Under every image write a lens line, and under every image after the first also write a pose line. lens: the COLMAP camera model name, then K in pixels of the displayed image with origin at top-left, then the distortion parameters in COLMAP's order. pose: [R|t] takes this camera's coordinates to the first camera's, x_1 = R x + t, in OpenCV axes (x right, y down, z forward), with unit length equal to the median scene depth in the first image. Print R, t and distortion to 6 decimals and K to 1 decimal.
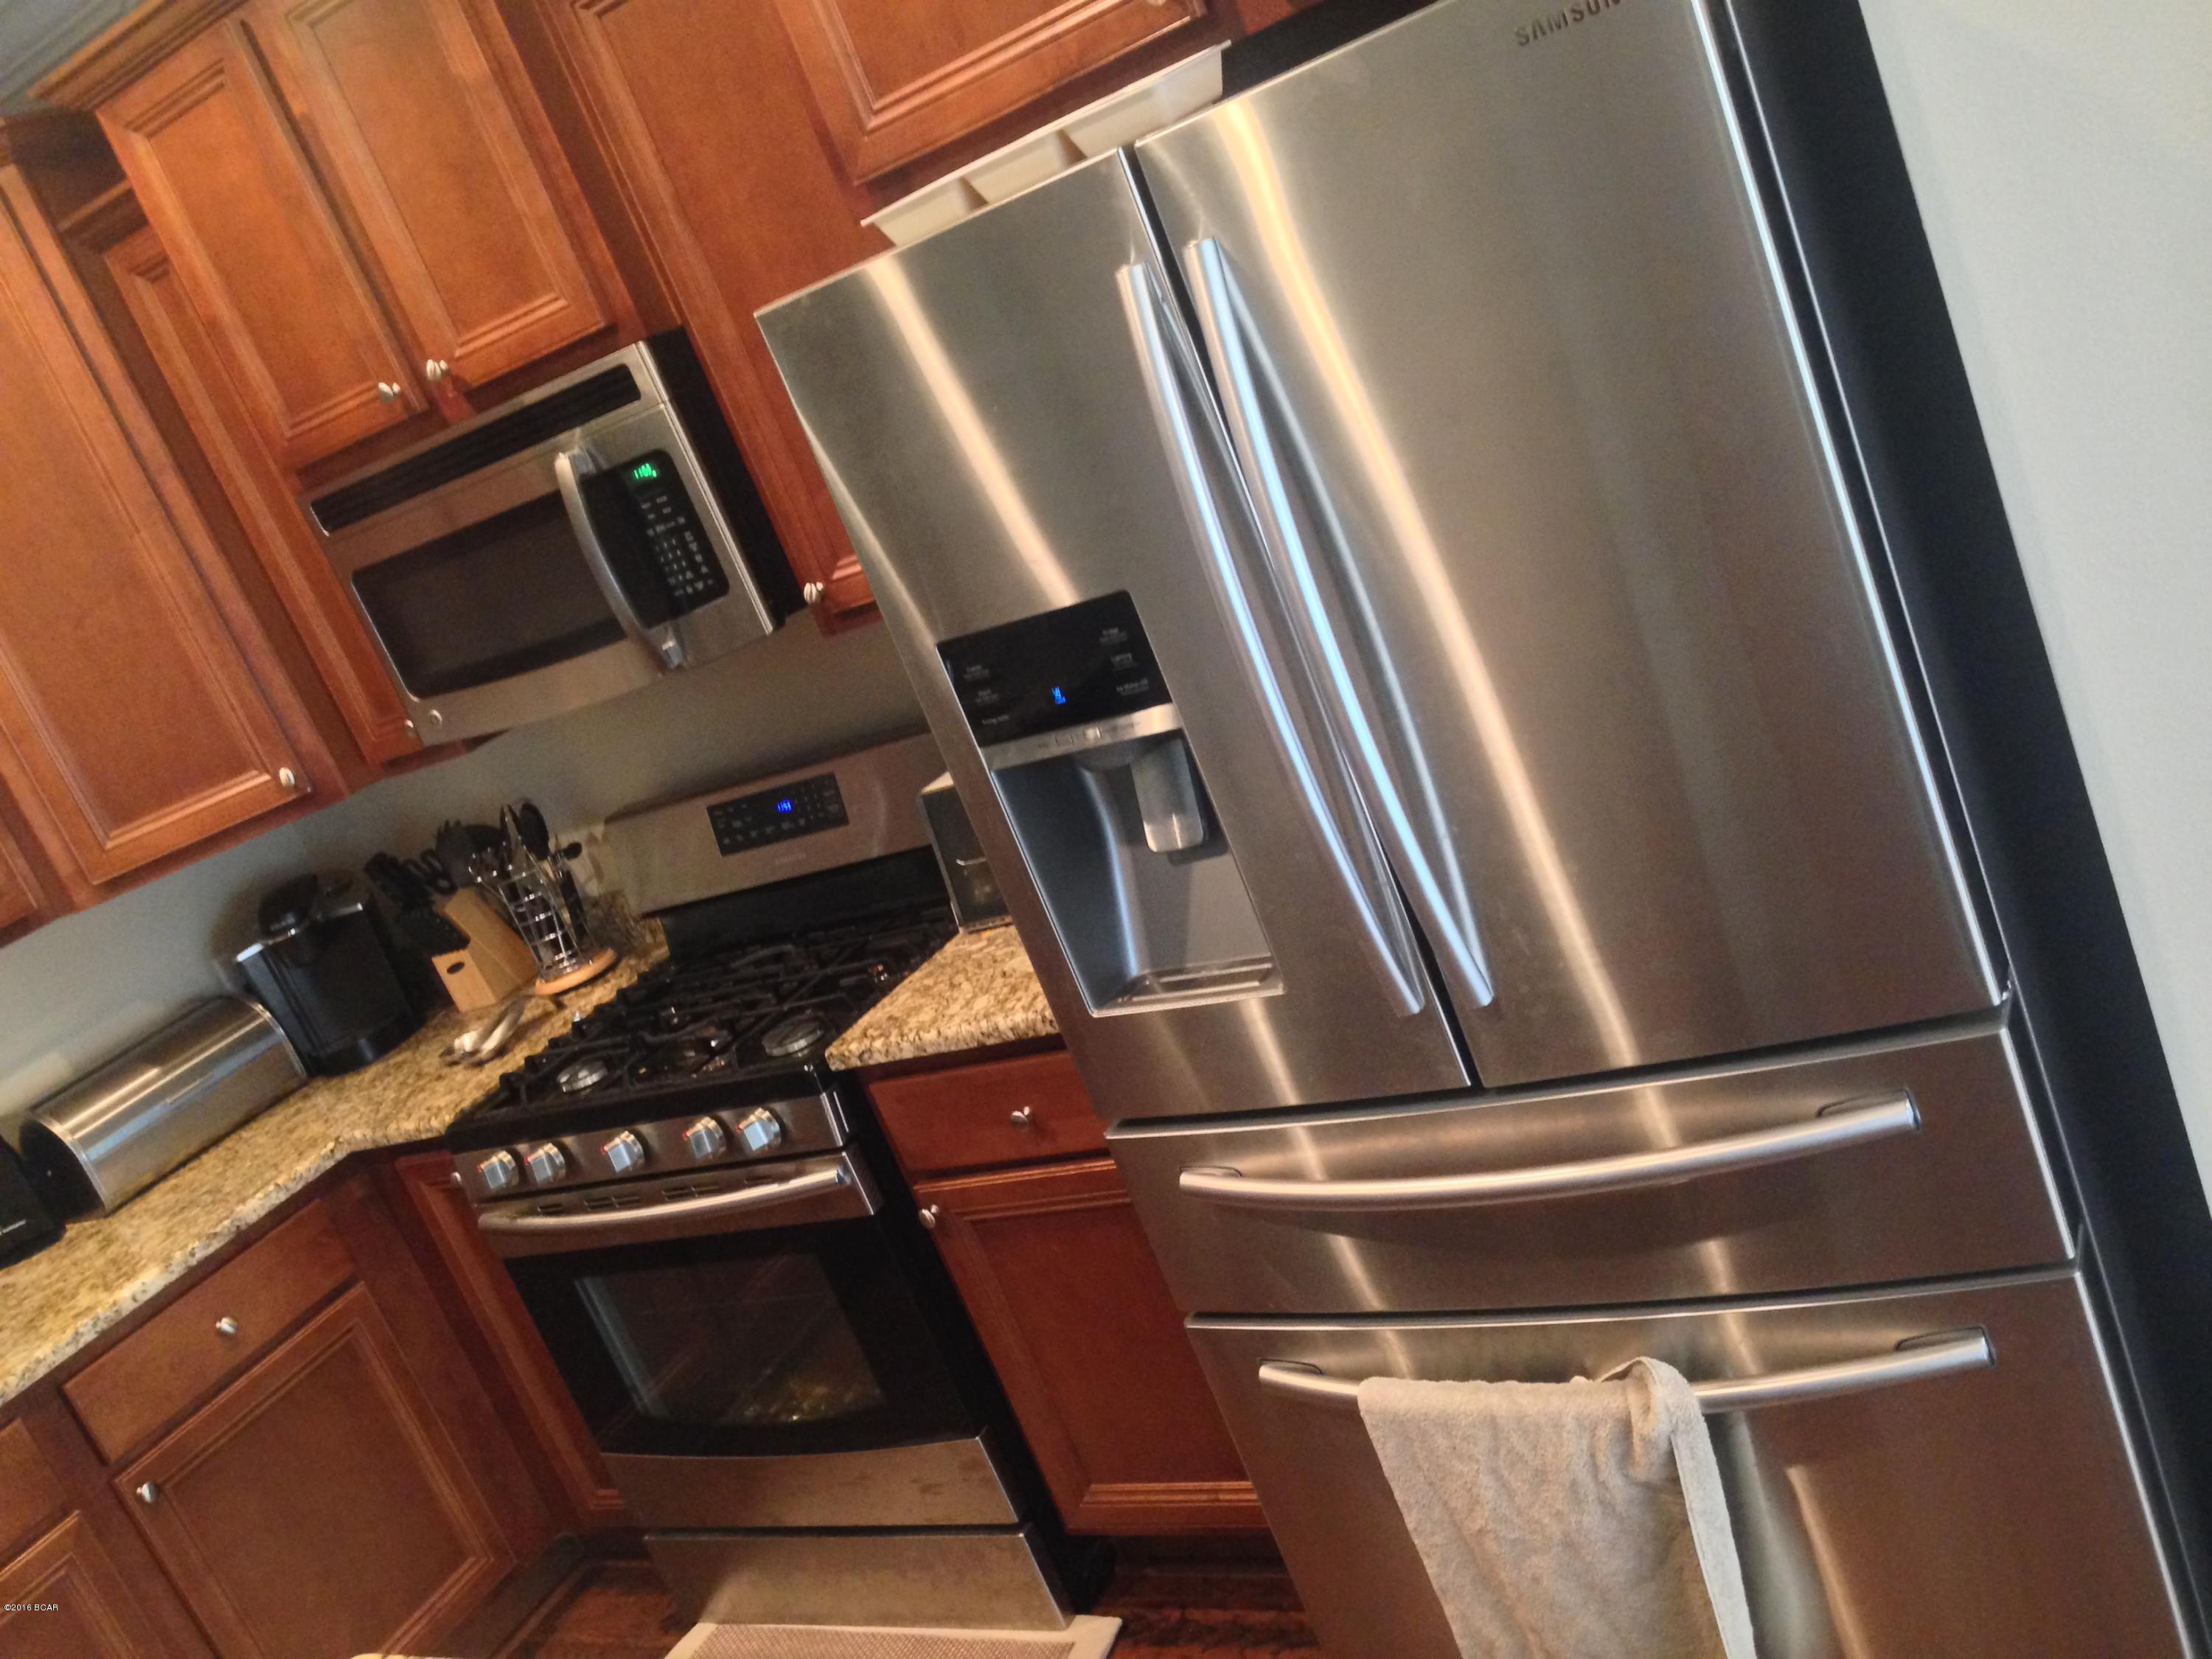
lens RADIAL K [[2022.4, 0, 1100.7], [0, 2022.4, 859.6], [0, 0, 1]] dist [0.118791, -0.132318]
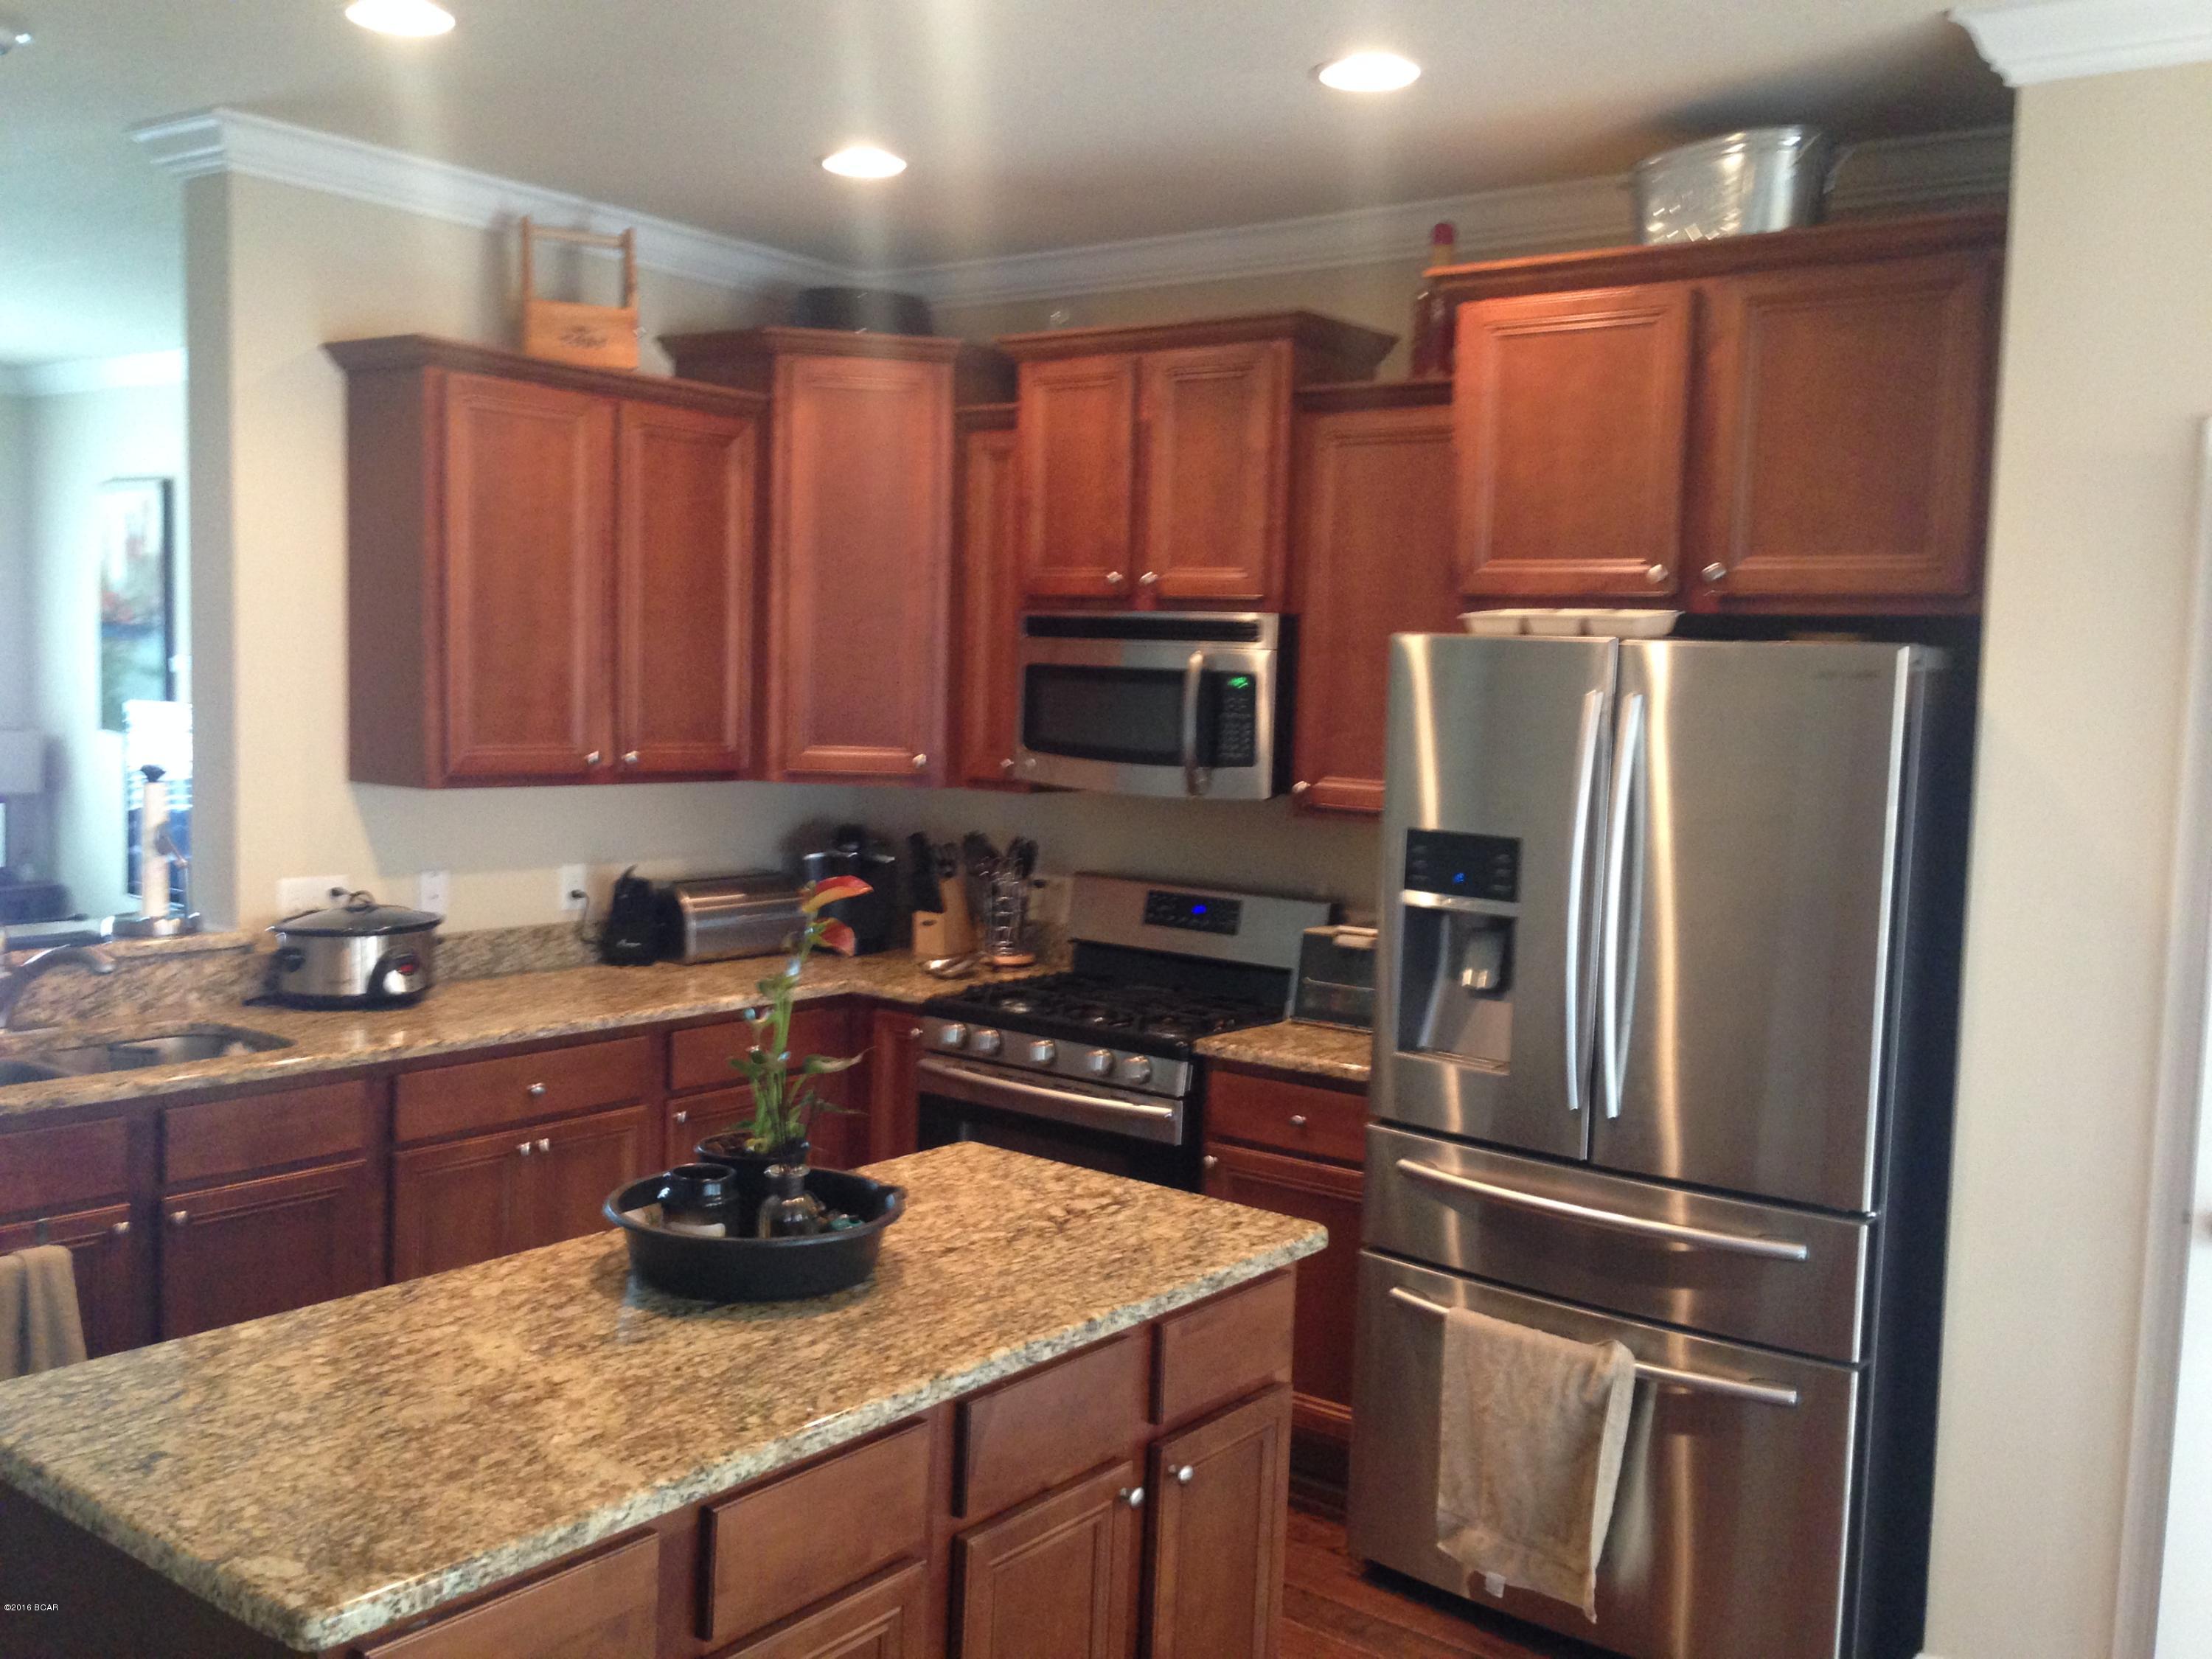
lens RADIAL K [[2073.5, 0, 1097.3], [0, 2073.5, 832.8], [0, 0, 1]] dist [0.106716, -0.002004]
pose [[0.901000, 0.419785, -0.109452, -0.090367], [-0.432549, 0.888593, -0.152655, 0.223933], [0.033176, 0.184885, 0.982200, -0.630663]]
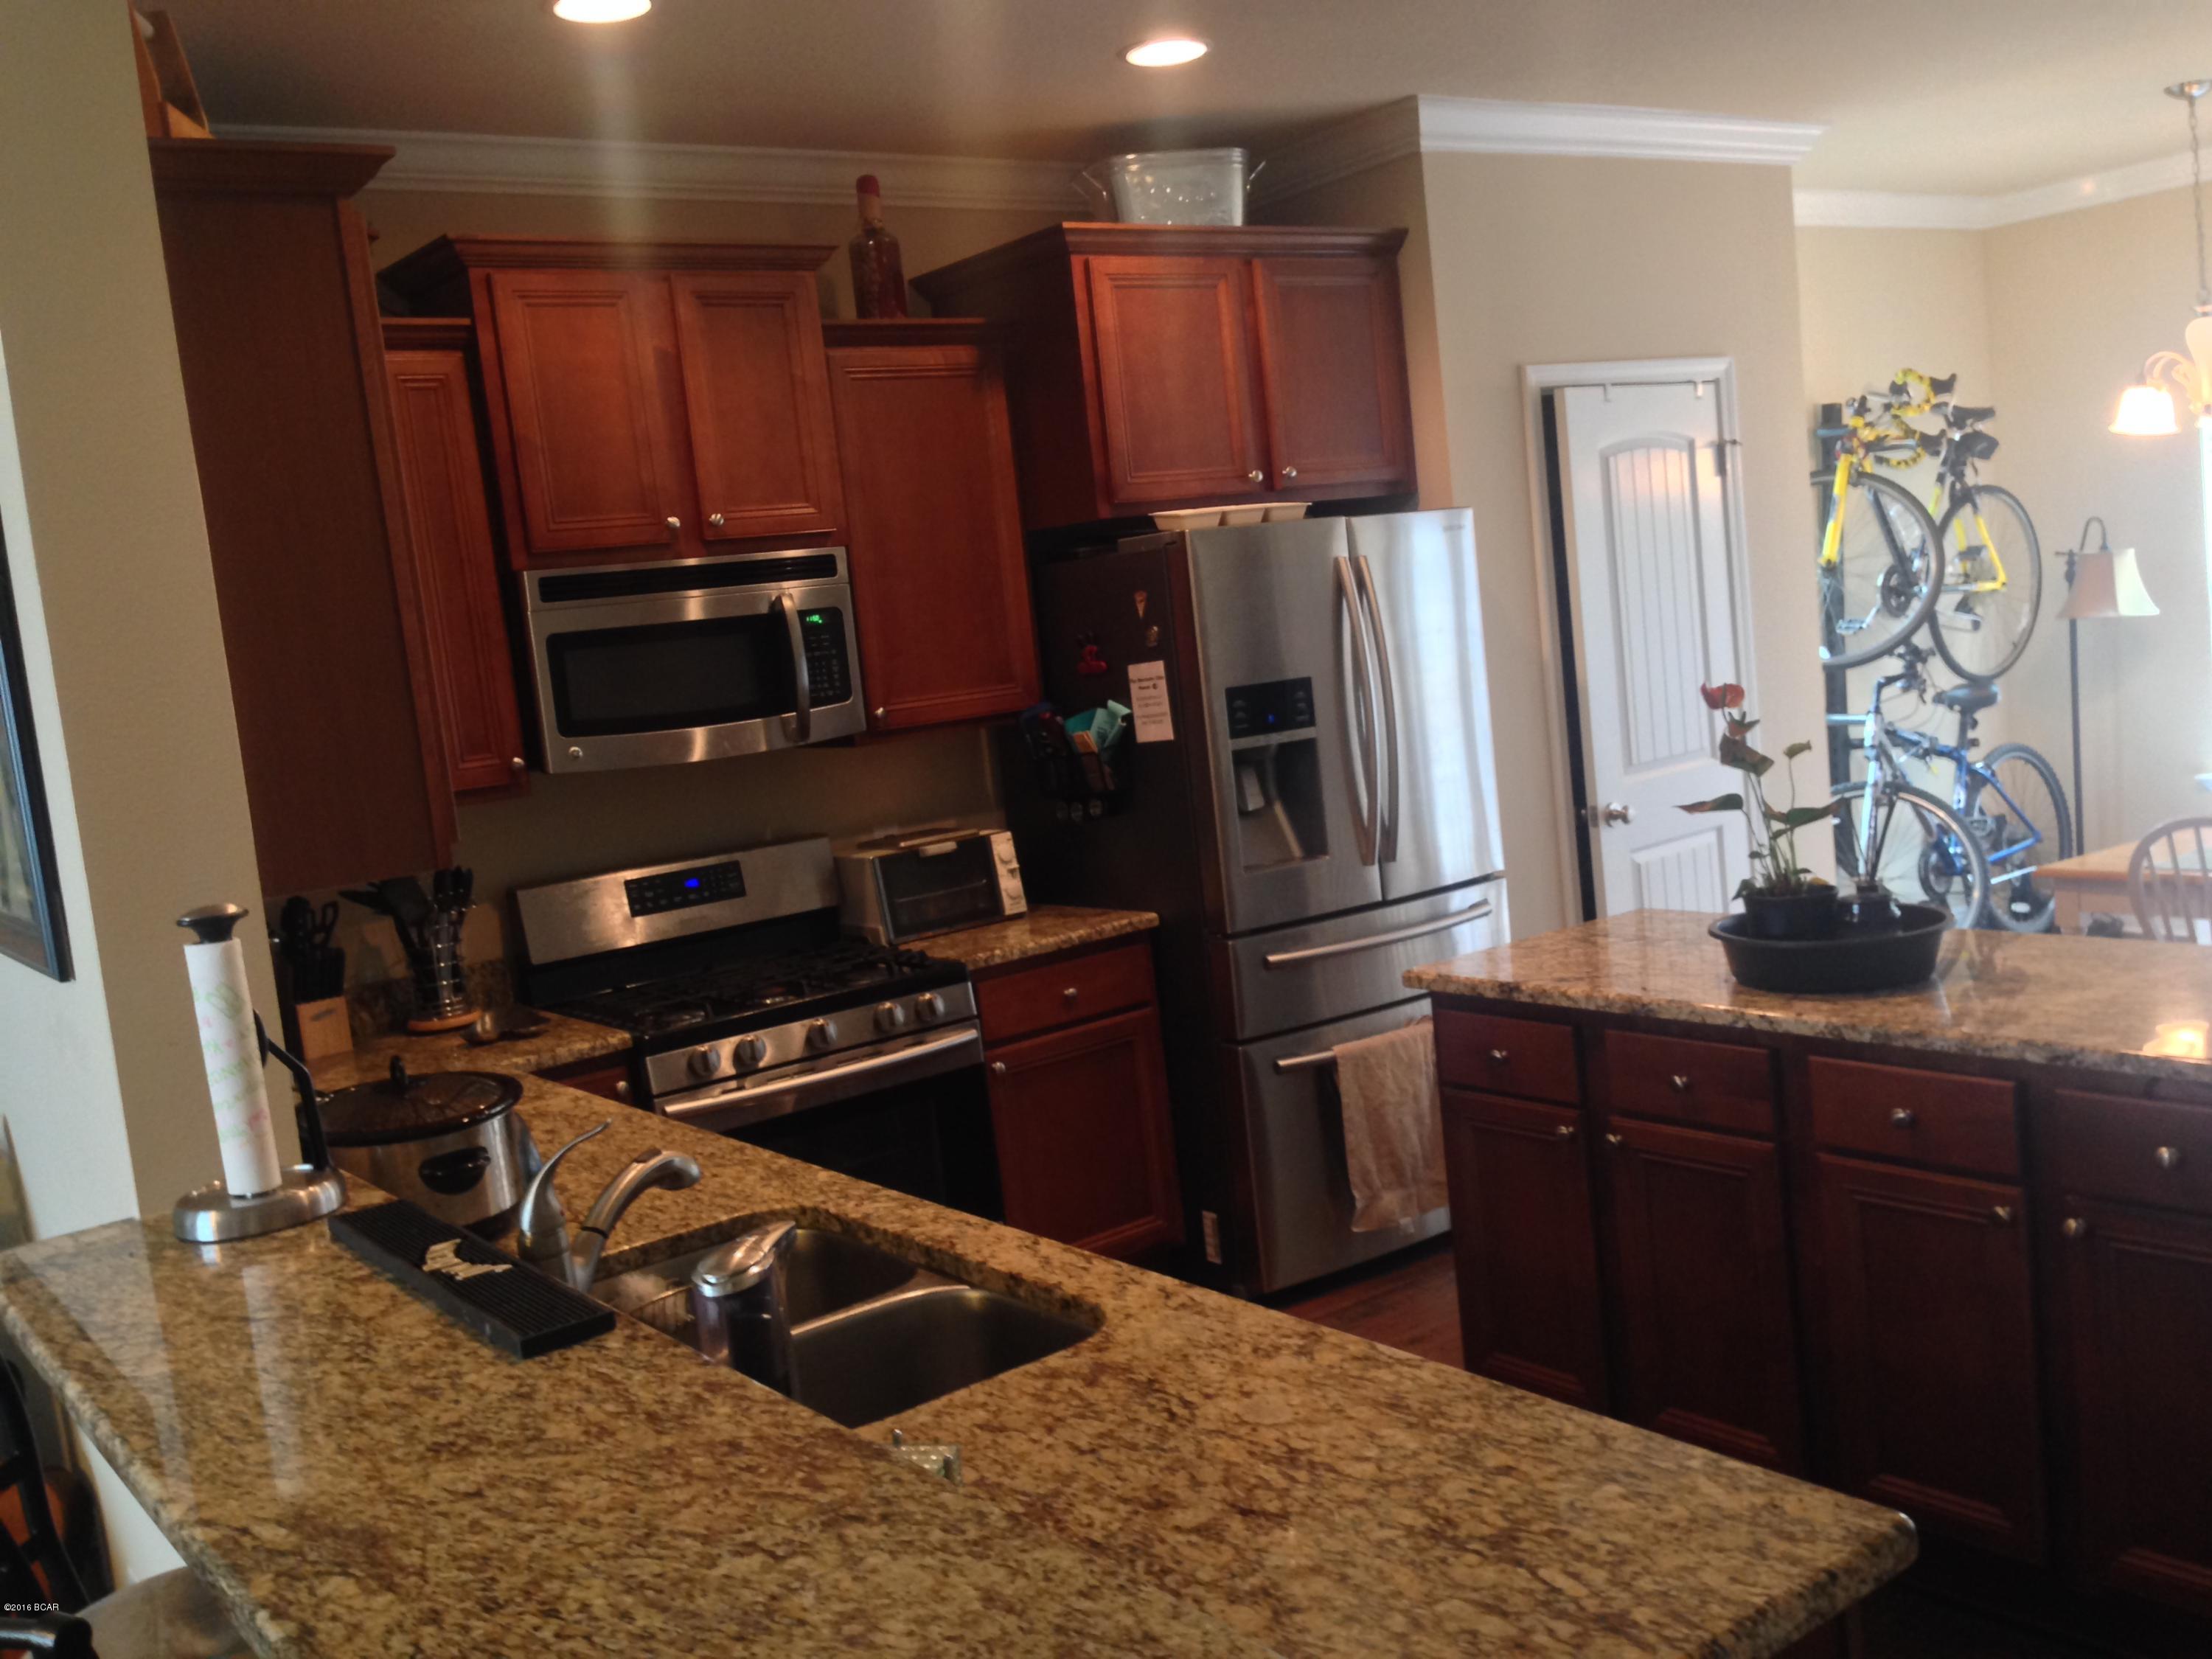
lens RADIAL K [[2022.4, 0, 1100.7], [0, 2022.4, 859.6], [0, 0, 1]] dist [0.118791, -0.132318]
pose [[0.425371, 0.224610, 0.876704, -1.497147], [0.202662, 0.920472, -0.334154, 0.572764], [-0.882036, 0.319814, 0.346023, 0.296145]]
